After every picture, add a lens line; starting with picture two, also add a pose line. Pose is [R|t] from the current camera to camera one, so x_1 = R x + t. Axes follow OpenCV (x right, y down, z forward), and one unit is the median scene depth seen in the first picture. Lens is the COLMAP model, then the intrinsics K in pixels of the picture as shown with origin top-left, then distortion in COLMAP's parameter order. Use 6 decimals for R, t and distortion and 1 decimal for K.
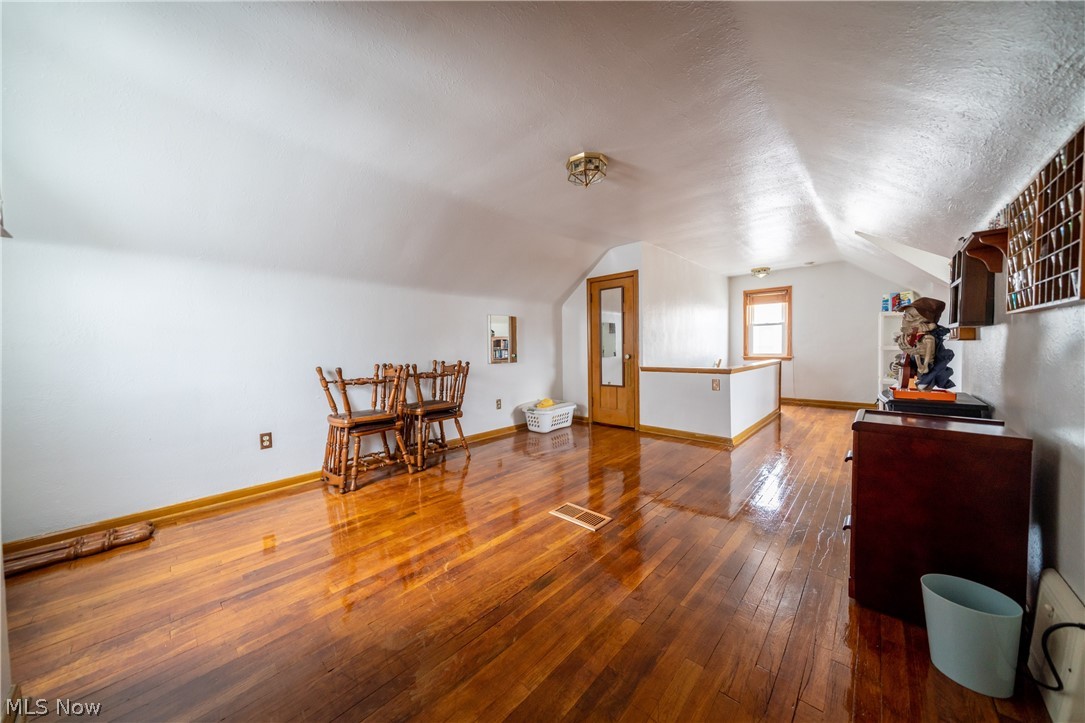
lens RADIAL K [[371.6, 0, 536.5], [0, 371.6, 356.7], [0, 0, 1]] dist [0.001602, 0.000067]
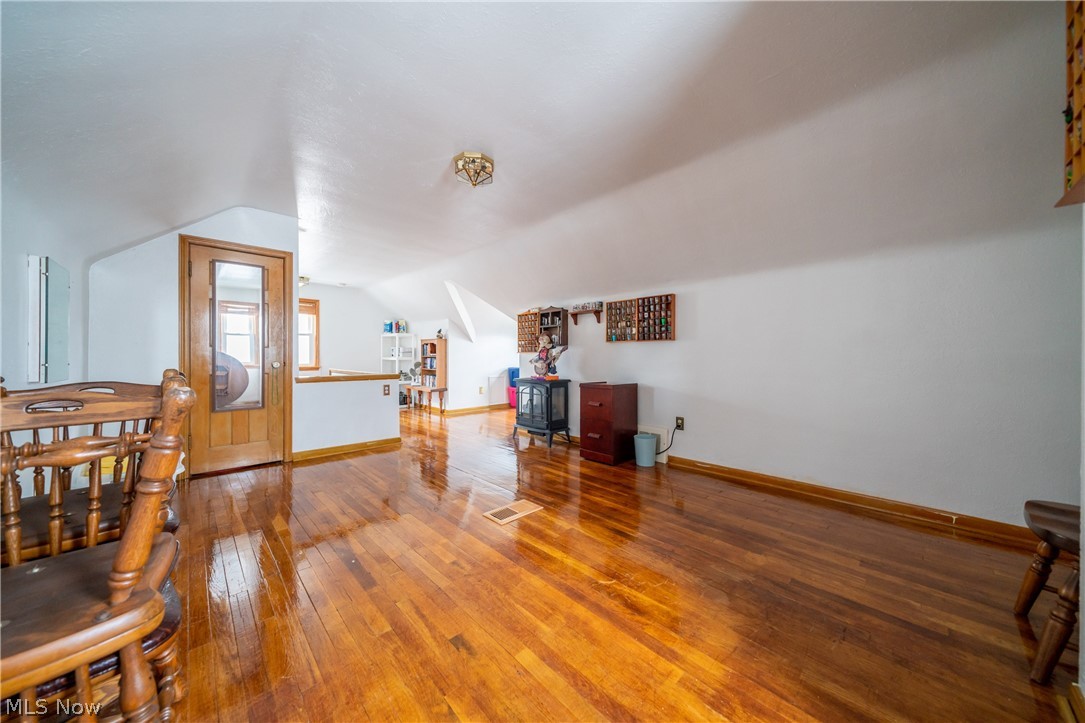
lens RADIAL K [[371.6, 0, 536.5], [0, 371.6, 356.7], [0, 0, 1]] dist [0.001602, 0.000067]
pose [[0.038044, 0.015884, 0.999150, -0.771060], [0.027118, 0.999489, -0.016921, 0.015827], [-0.998908, 0.027738, 0.037593, 0.741859]]
